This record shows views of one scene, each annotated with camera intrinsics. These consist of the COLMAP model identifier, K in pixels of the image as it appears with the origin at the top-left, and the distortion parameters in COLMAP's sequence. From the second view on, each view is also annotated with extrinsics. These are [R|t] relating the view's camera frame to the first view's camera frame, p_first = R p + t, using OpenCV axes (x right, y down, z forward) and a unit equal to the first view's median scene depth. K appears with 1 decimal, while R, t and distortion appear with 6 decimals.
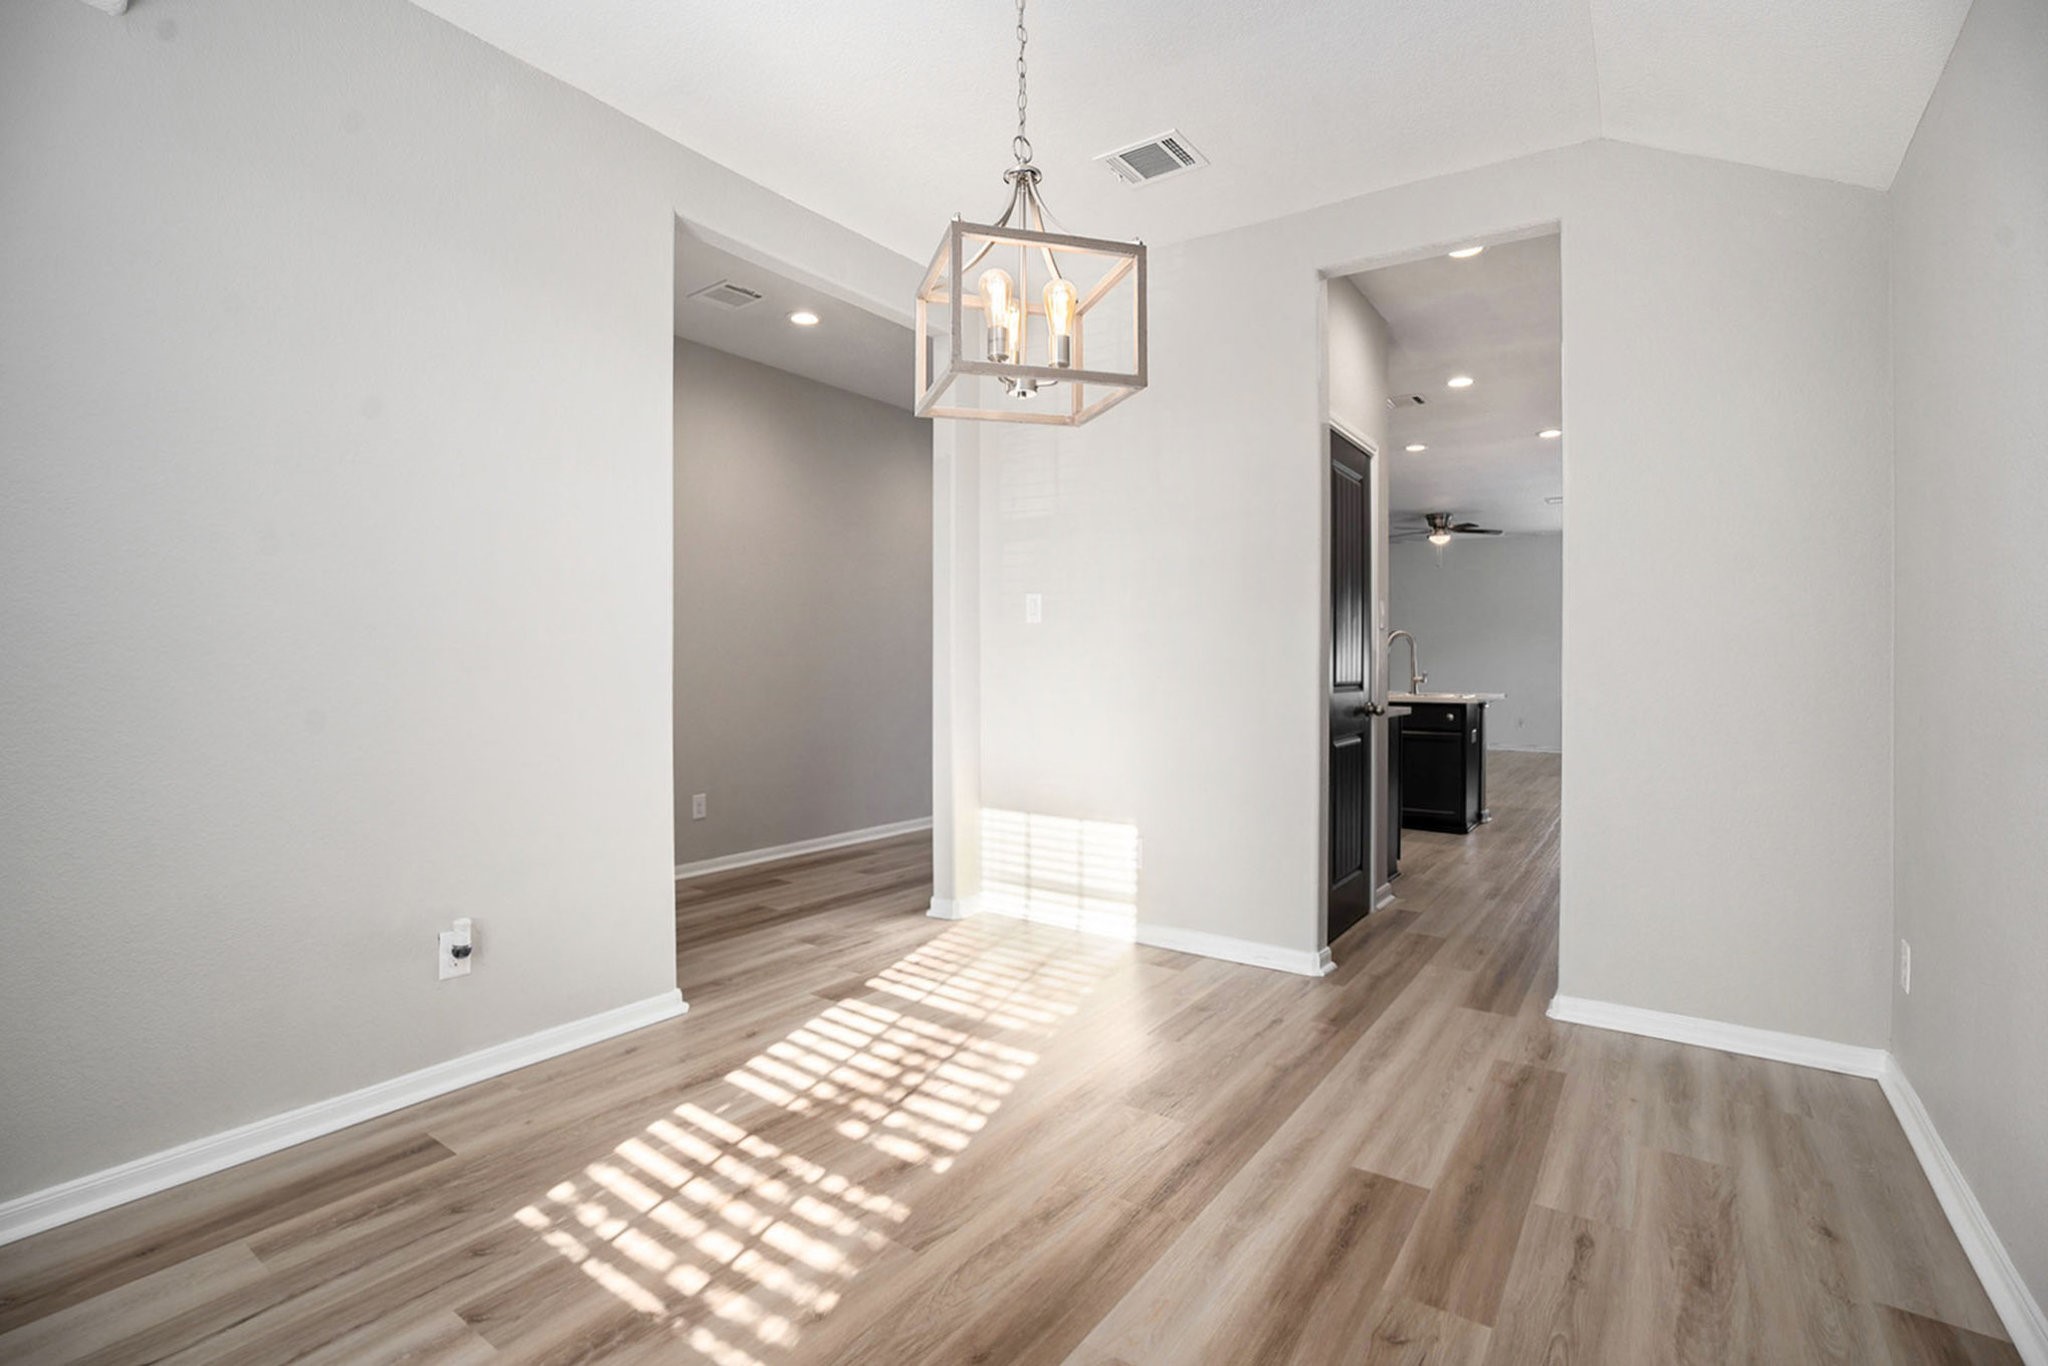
lens RADIAL K [[959.2, 0, 1029.7], [0, 959.2, 664.6], [0, 0, 1]] dist [-0.031751, -0.000180]
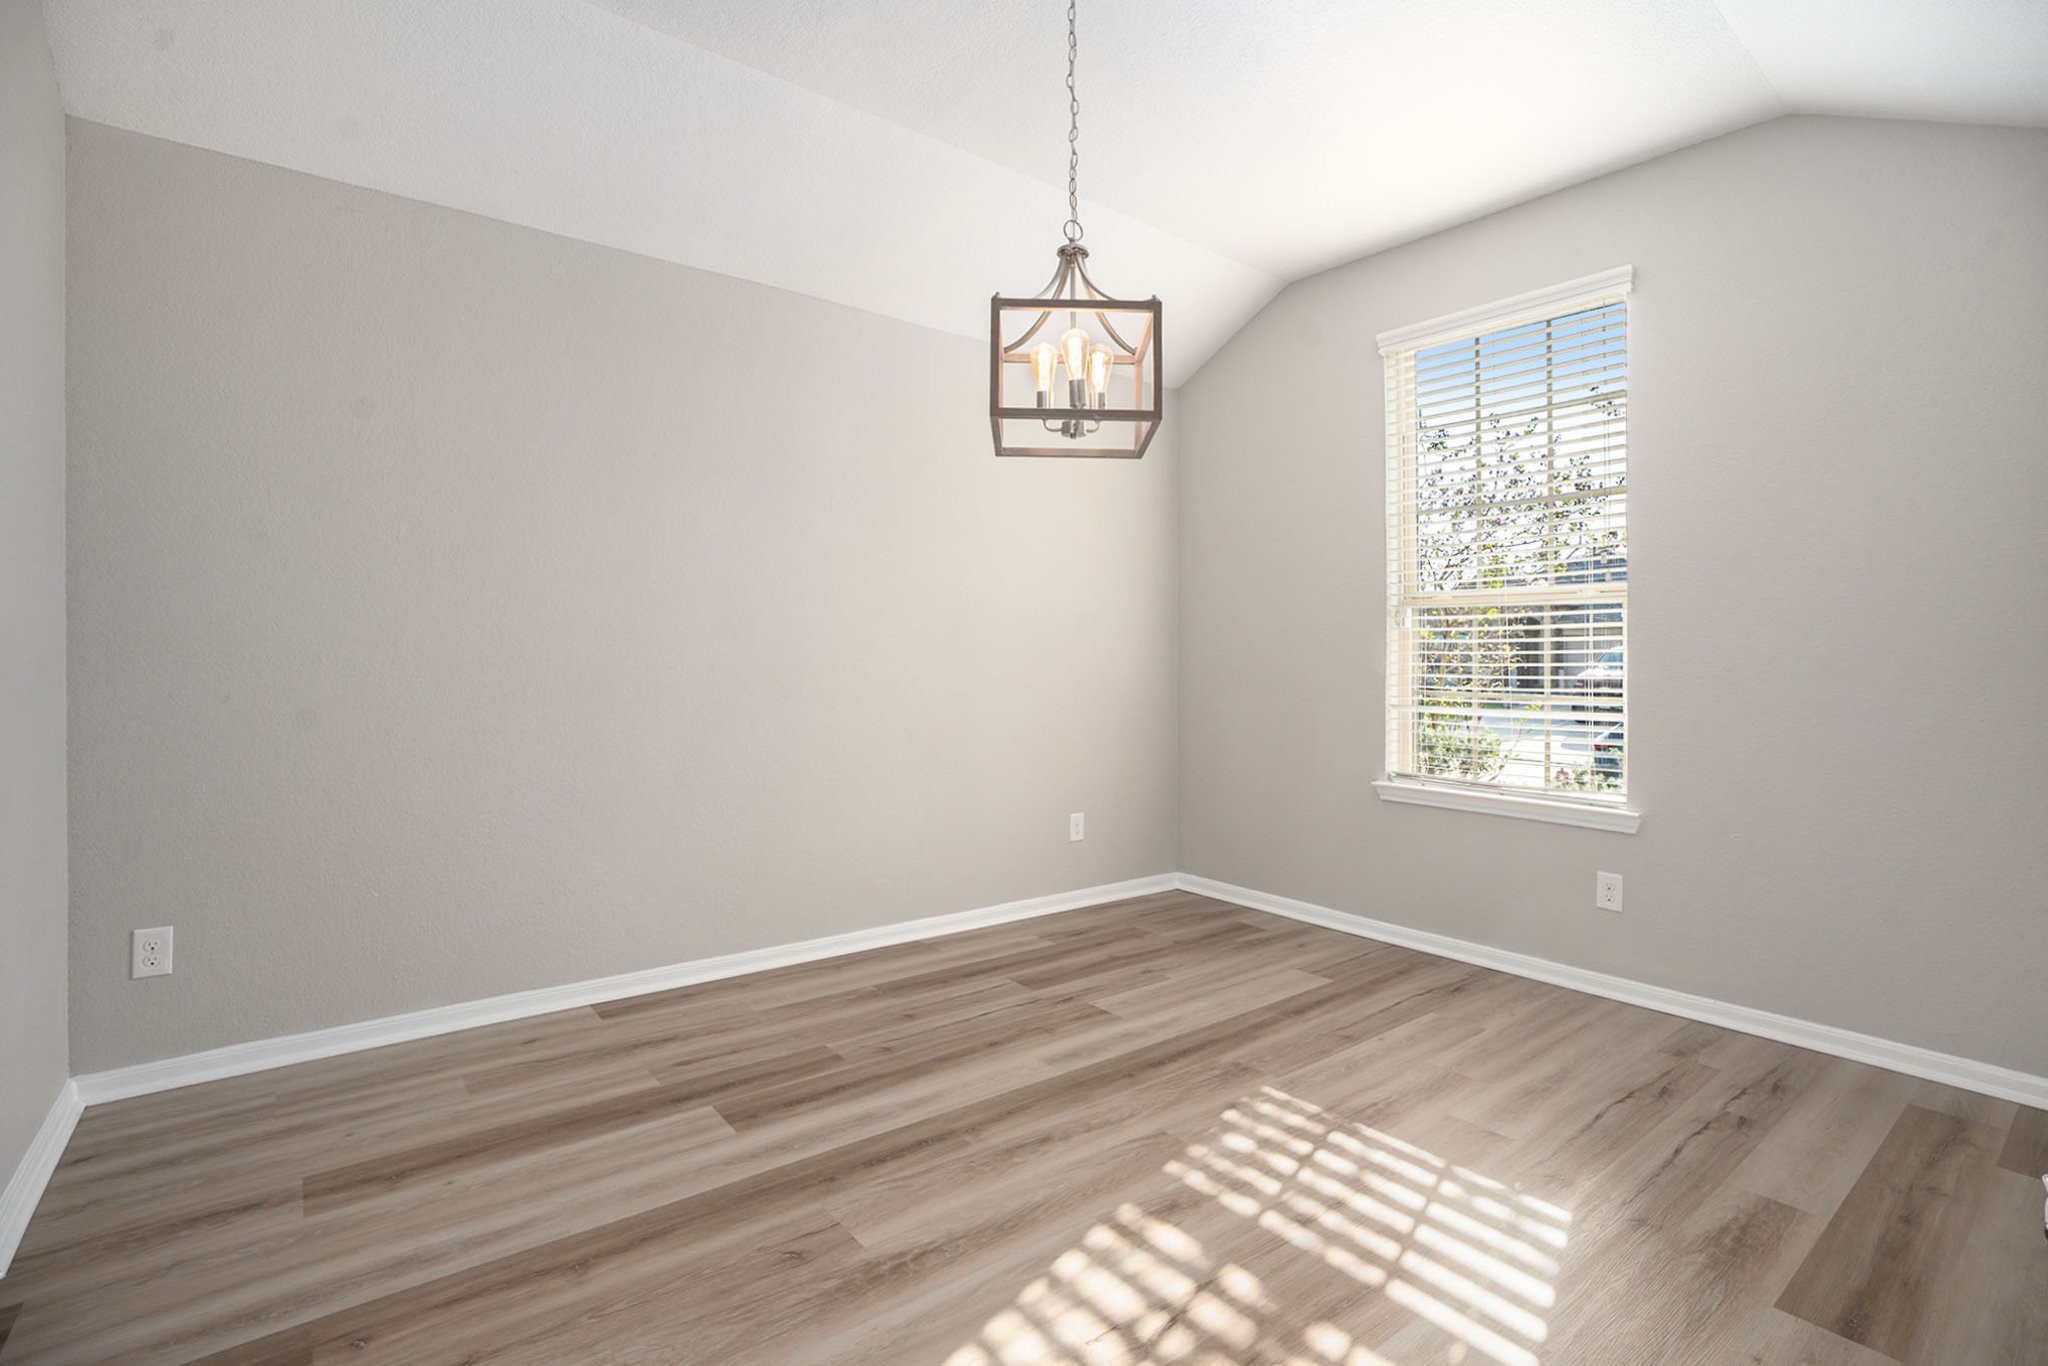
lens RADIAL K [[959.2, 0, 1029.7], [0, 959.2, 664.6], [0, 0, 1]] dist [-0.031751, -0.000180]
pose [[-0.955786, -0.008849, 0.293930, -0.281575], [-0.005470, 0.999909, 0.012317, 0.005186], [-0.294012, 0.010165, -0.955748, 2.011111]]
